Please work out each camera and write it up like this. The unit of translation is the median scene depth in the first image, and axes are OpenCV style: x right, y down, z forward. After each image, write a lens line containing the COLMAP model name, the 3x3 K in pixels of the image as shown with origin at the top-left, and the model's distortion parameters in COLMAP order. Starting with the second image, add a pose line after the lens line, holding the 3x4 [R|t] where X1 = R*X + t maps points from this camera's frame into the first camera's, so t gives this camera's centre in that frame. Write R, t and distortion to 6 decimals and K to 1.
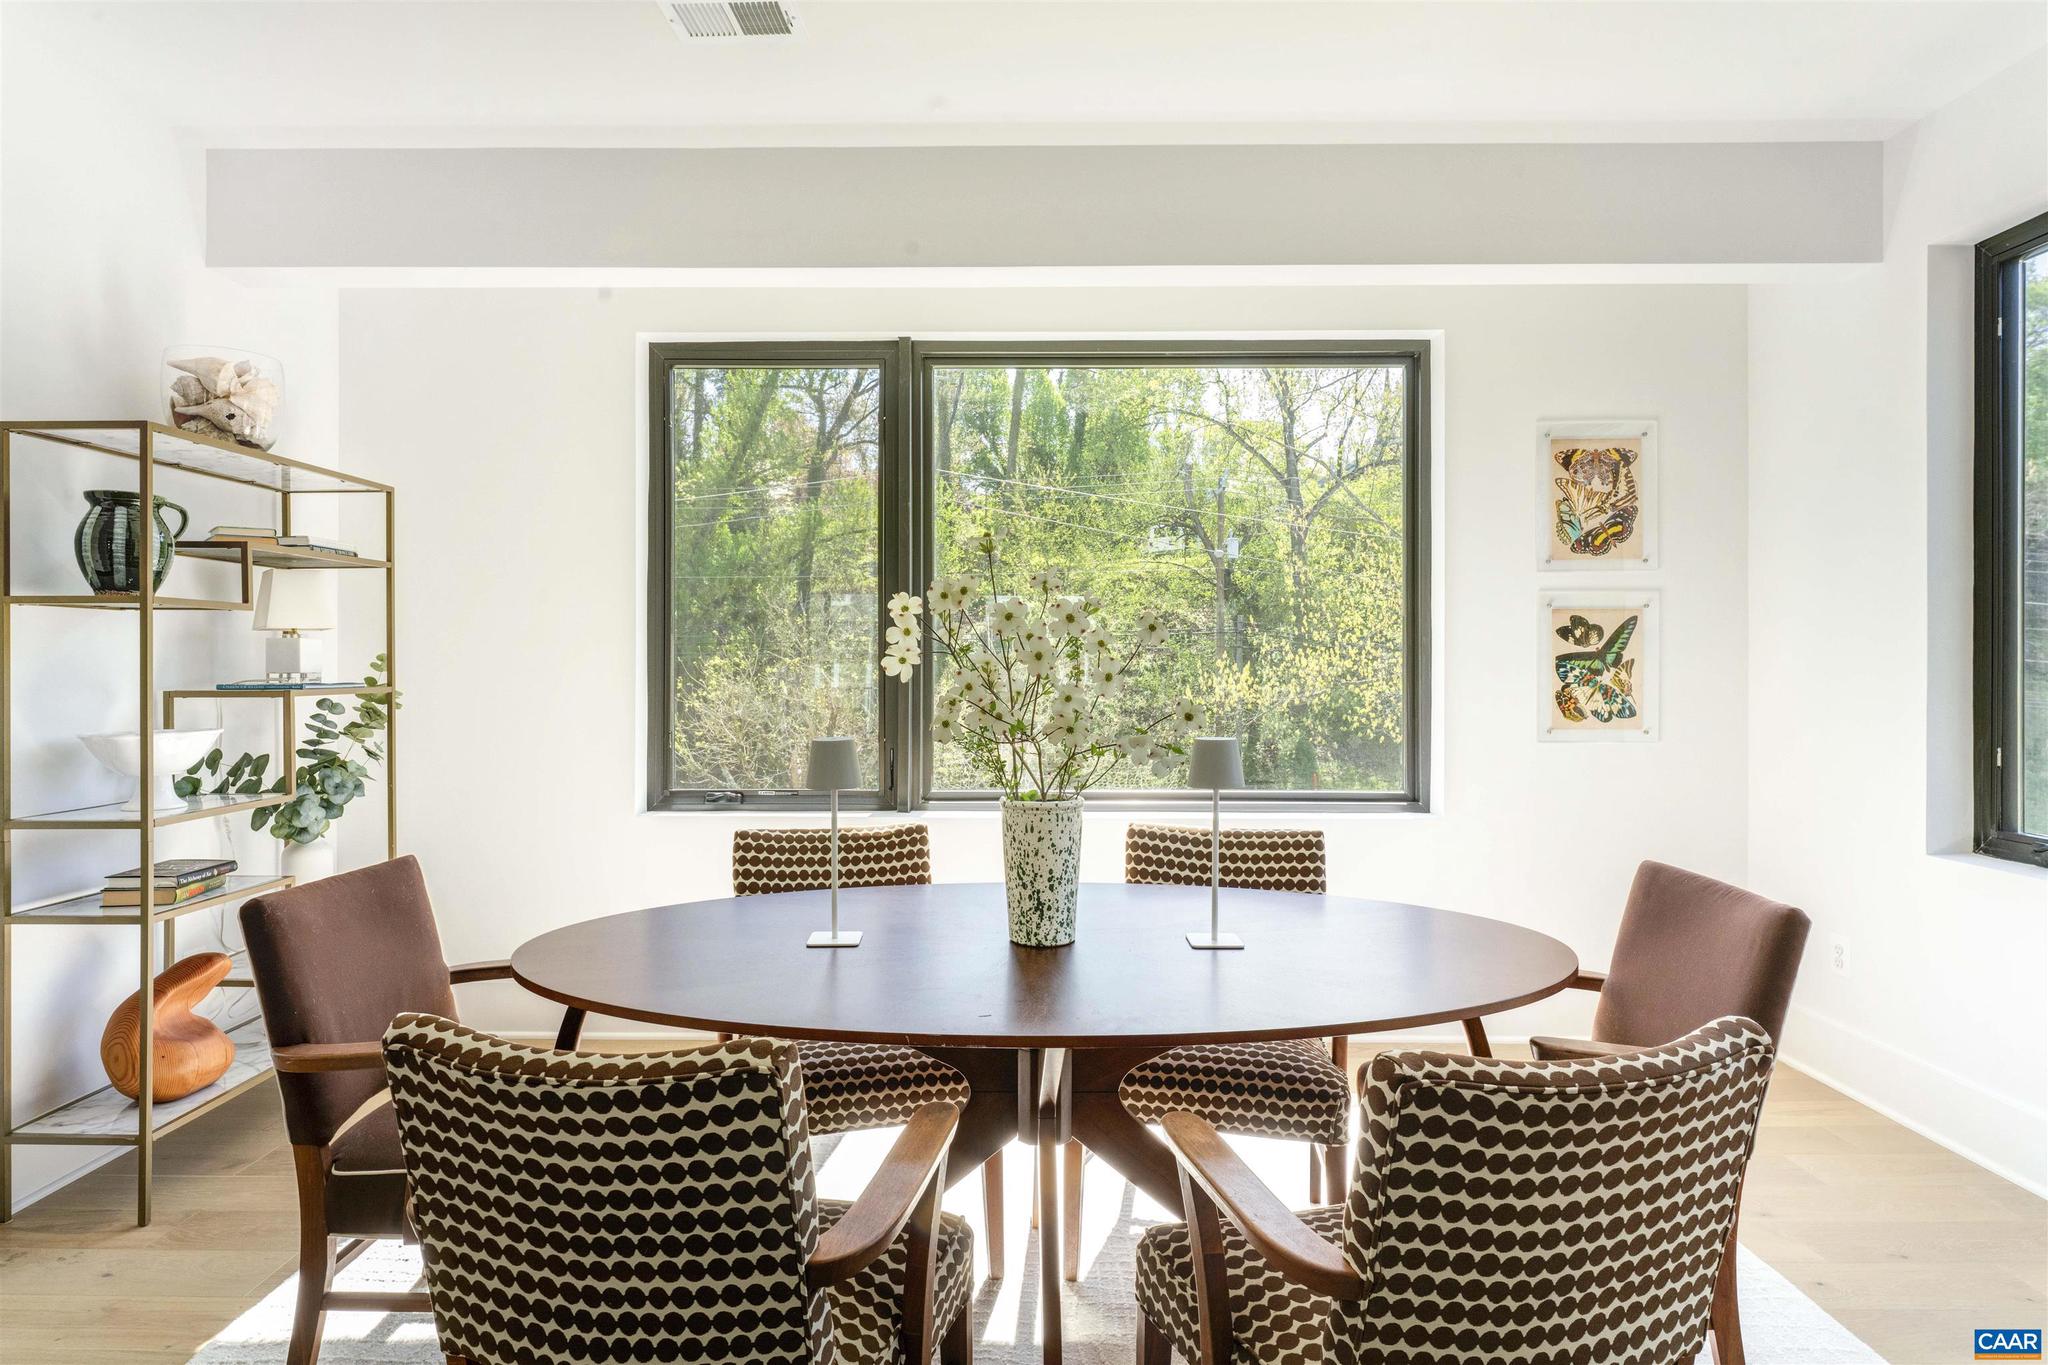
lens RADIAL K [[1143.1, 0, 999.0], [0, 1143.1, 653.7], [0, 0, 1]] dist [-0.003534, -0.000859]
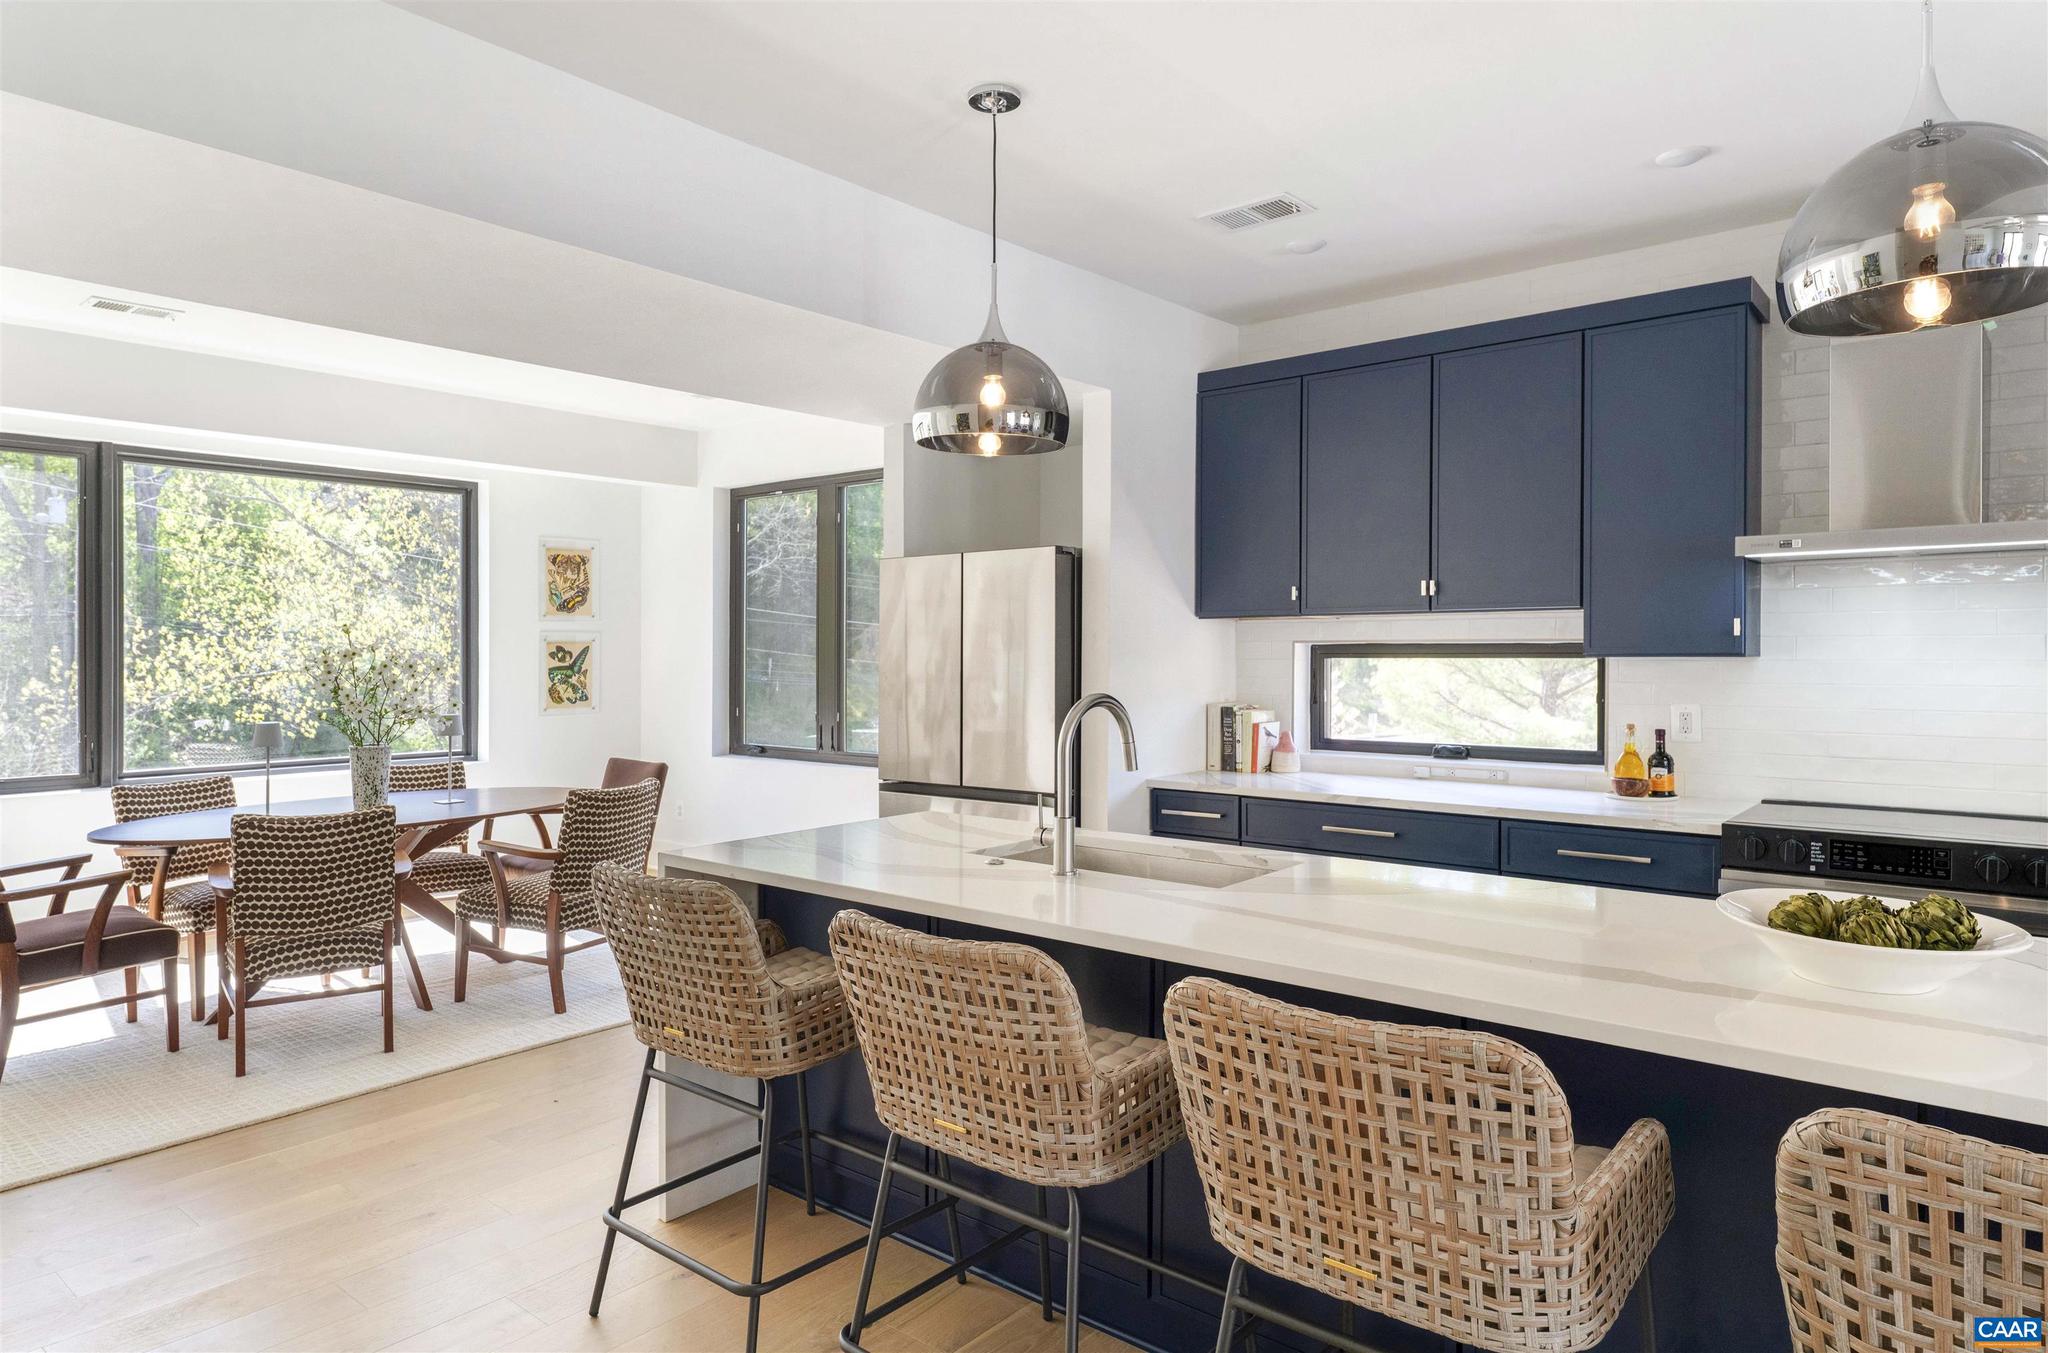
lens RADIAL K [[1221.7, 0, 1028.3], [0, 1221.7, 670.1], [0, 0, 1]] dist [0.021966, -0.000651]
pose [[0.619704, -0.014234, 0.784707, -0.573775], [-0.006590, 0.999706, 0.023338, -0.045853], [-0.784808, -0.019634, 0.619428, -0.811680]]
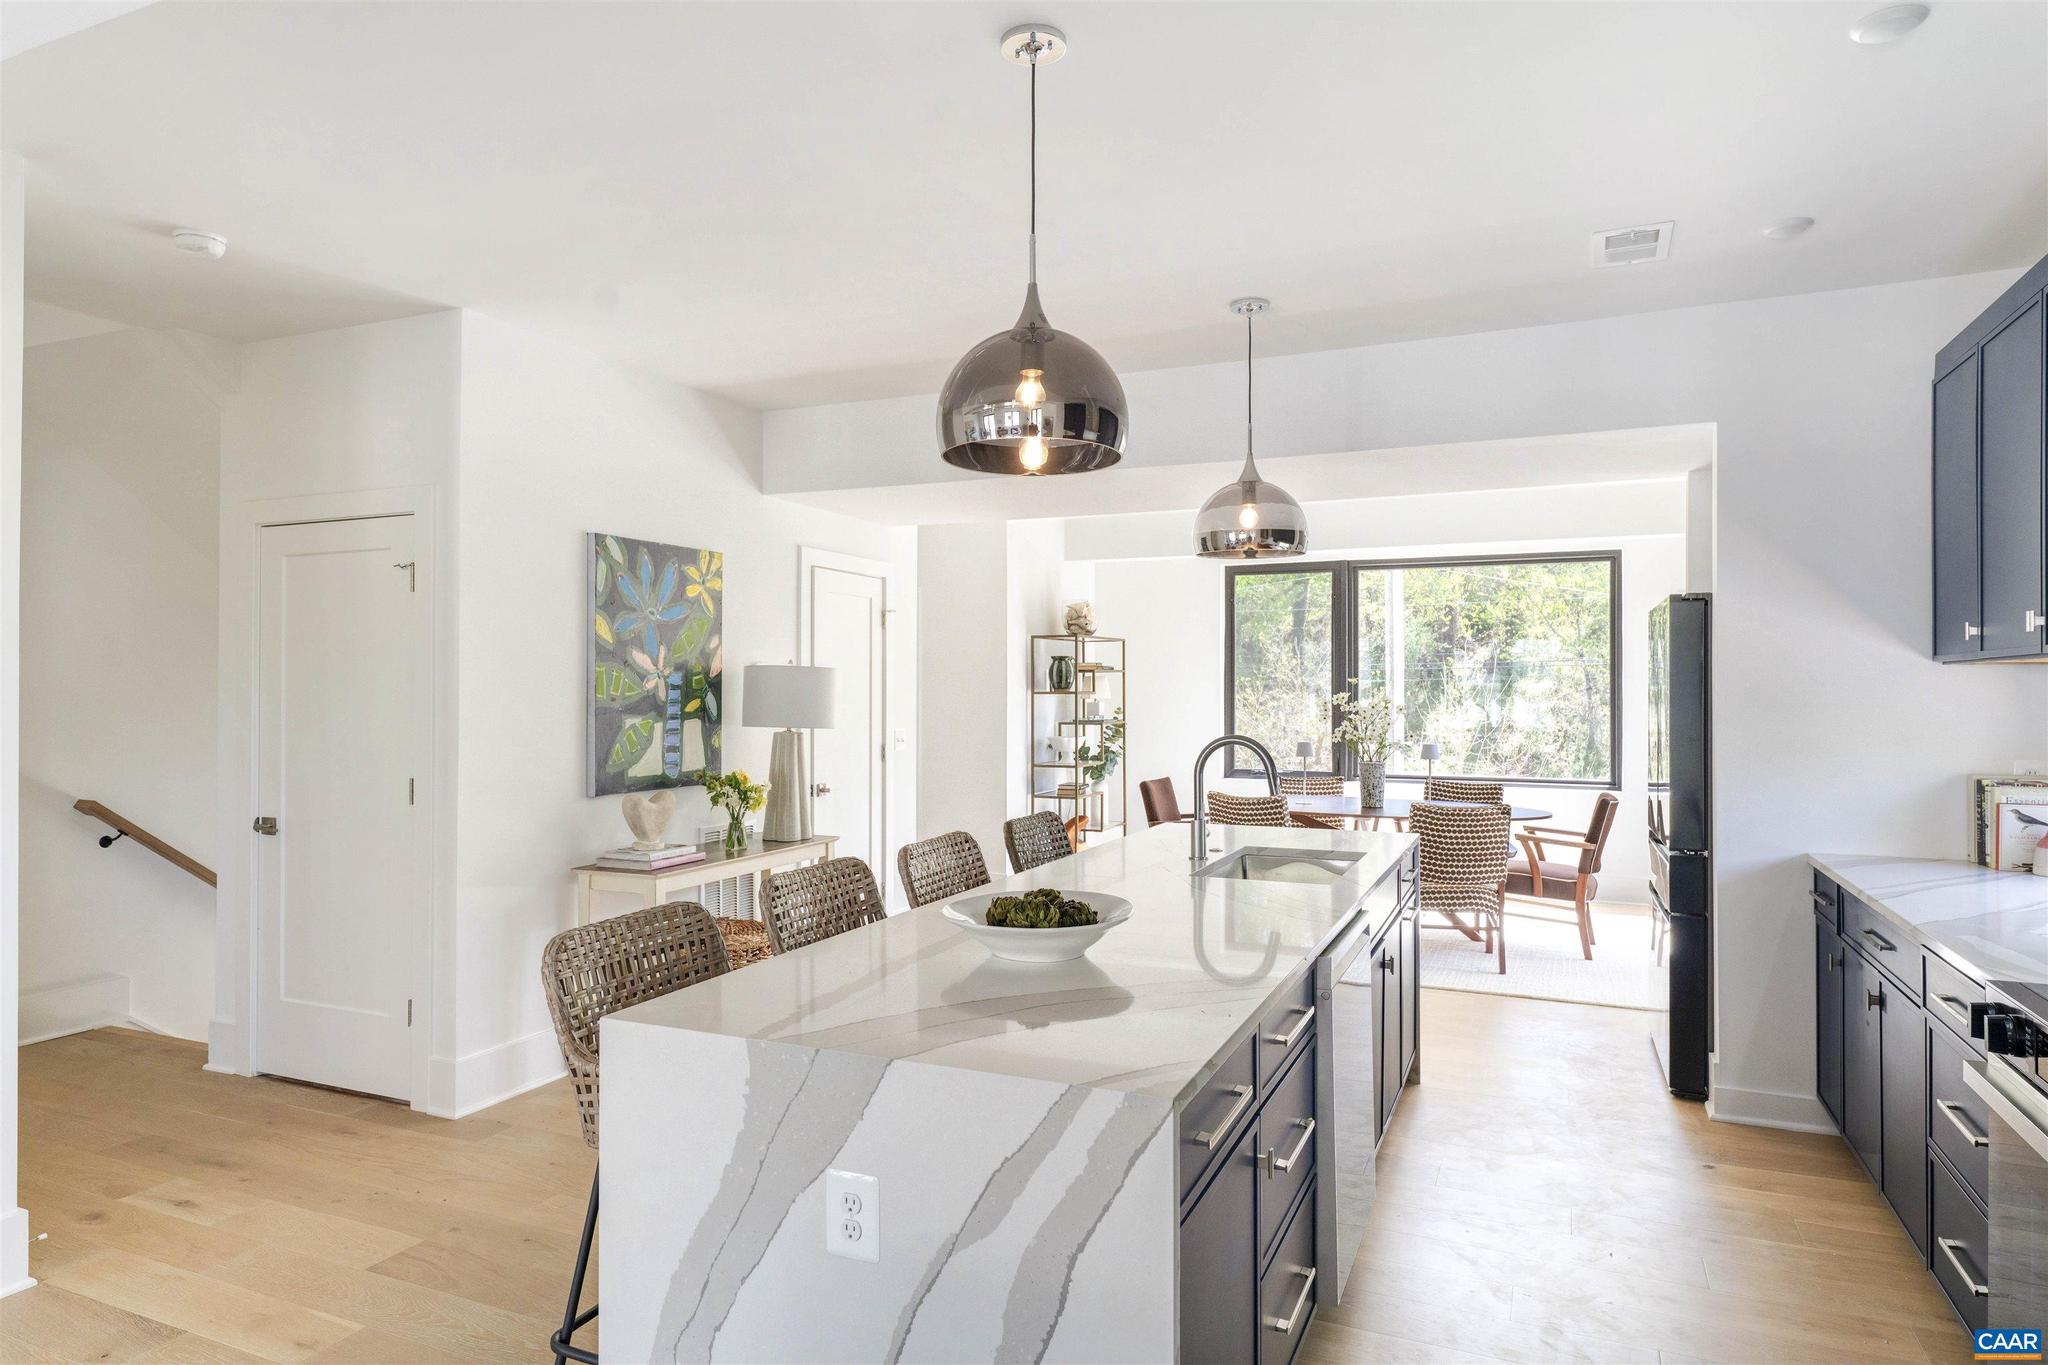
lens RADIAL K [[1221.7, 0, 1014.4], [0, 1221.7, 688.5], [0, 0, 1]] dist [0.021966, -0.000651]
pose [[0.921727, 0.002458, -0.387831, 0.245129], [0.001673, 0.999945, 0.010314, -0.062758], [0.387835, -0.010156, 0.921673, -1.394493]]
